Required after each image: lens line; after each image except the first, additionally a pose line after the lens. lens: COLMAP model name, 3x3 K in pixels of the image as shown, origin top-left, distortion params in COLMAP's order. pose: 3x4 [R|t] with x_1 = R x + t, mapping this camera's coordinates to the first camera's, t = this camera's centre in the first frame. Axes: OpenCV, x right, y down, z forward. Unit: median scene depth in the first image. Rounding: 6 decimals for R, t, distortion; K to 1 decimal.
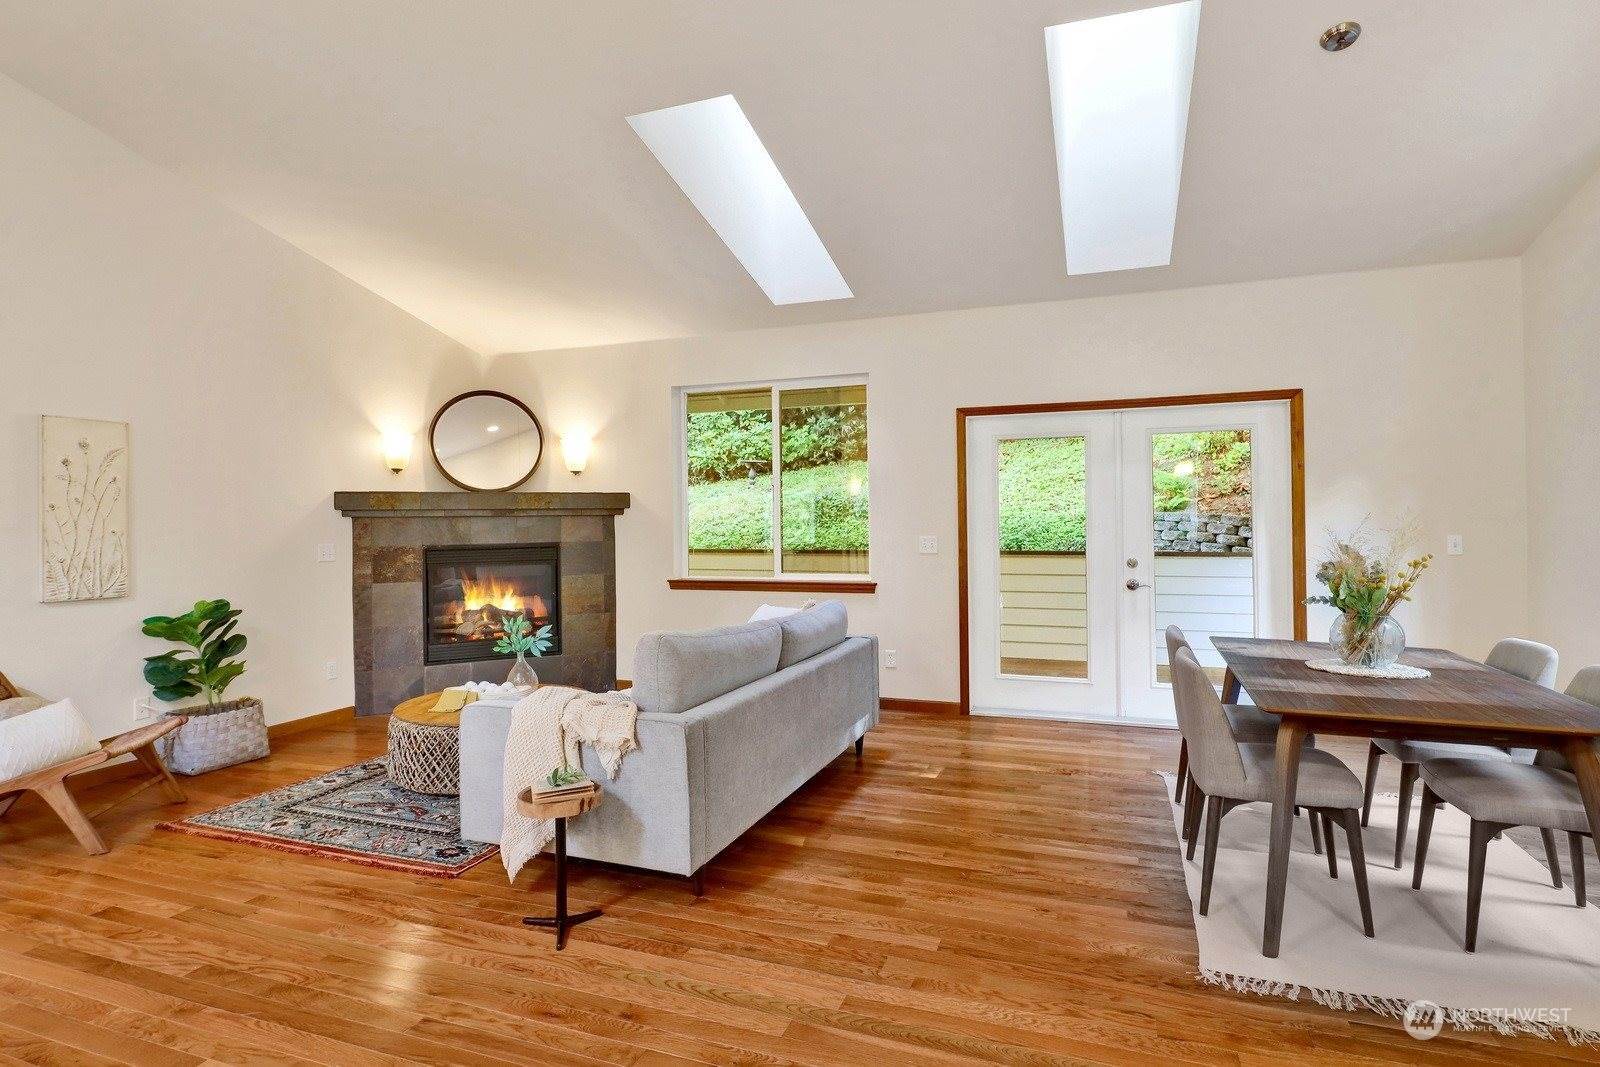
lens RADIAL K [[809.8, 0, 803.4], [0, 809.8, 534.5], [0, 0, 1]] dist [0.006604, -0.001731]
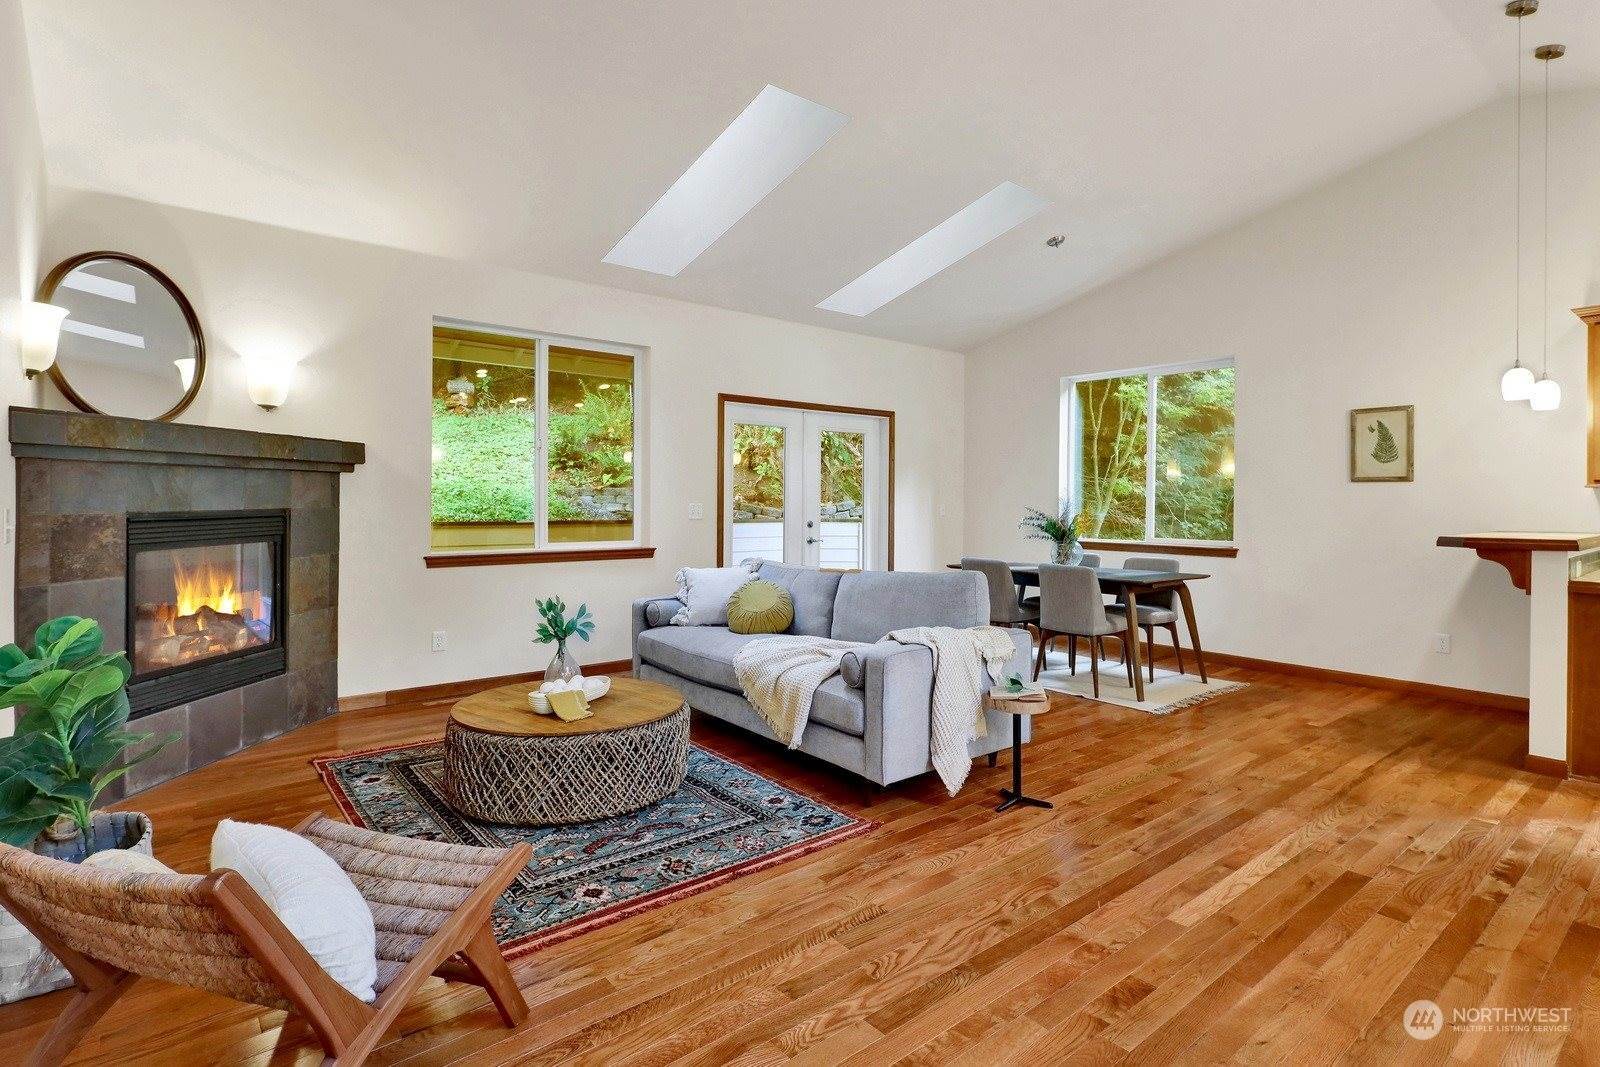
lens RADIAL K [[809.8, 0, 795.7], [0, 809.8, 518.9], [0, 0, 1]] dist [0.006604, -0.001731]
pose [[0.515453, -0.007607, 0.856884, -0.748599], [0.002415, 0.999970, 0.007424, 0.015471], [-0.856914, -0.001757, 0.515456, 0.311026]]
